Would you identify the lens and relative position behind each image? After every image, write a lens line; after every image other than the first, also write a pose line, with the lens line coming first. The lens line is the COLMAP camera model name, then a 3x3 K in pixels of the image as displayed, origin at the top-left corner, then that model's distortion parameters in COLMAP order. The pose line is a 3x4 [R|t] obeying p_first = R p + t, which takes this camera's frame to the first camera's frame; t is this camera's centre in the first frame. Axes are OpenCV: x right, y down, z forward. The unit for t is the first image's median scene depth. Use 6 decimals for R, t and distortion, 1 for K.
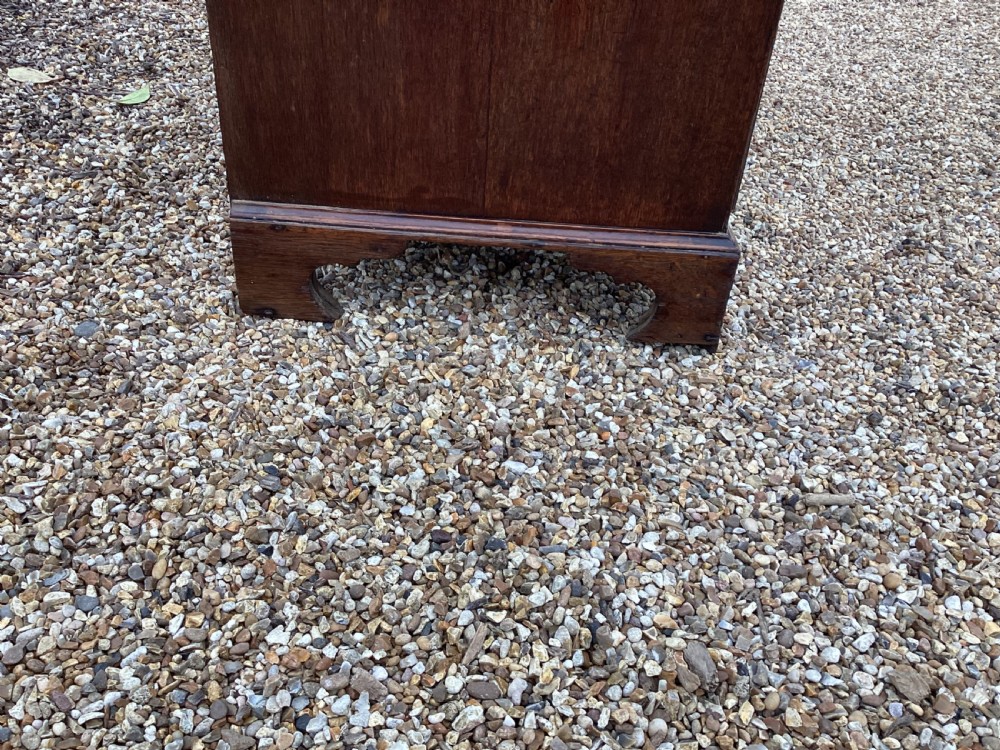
lens RADIAL K [[903.4, 0, 501.4], [0, 903.4, 379.5], [0, 0, 1]] dist [0.084938, -0.157458]
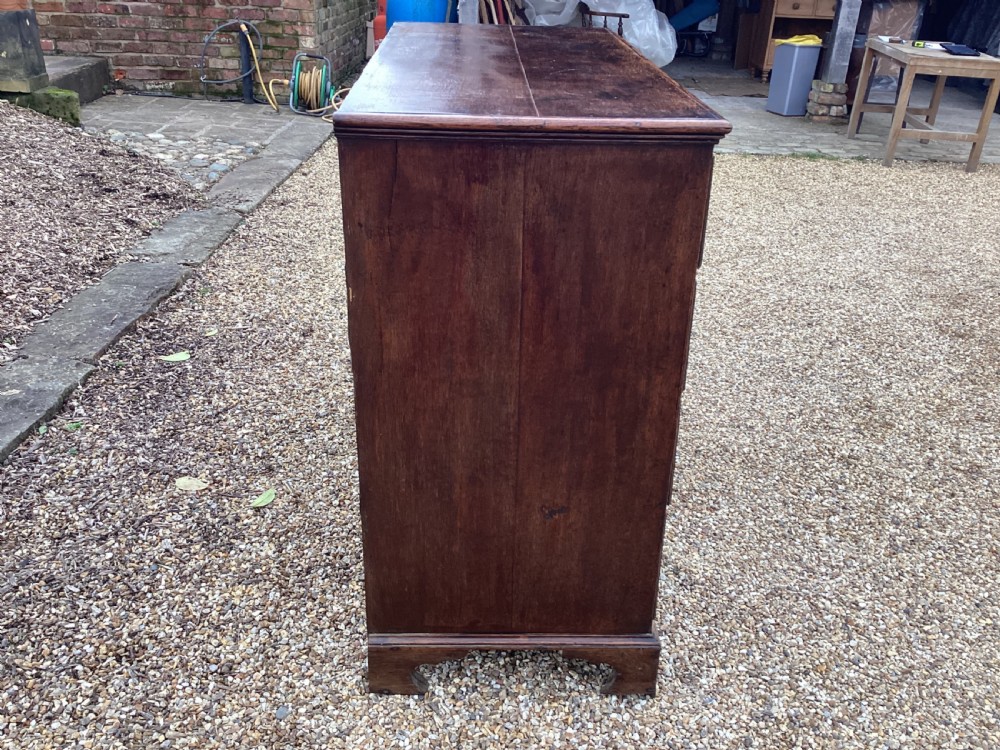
lens RADIAL K [[903.4, 0, 500.8], [0, 903.4, 367.1], [0, 0, 1]] dist [0.084938, -0.157458]
pose [[0.998329, -0.056528, 0.011957, -0.030208], [0.057743, 0.983390, -0.172077, -0.354031], [-0.002032, 0.172480, 0.985011, -0.746515]]
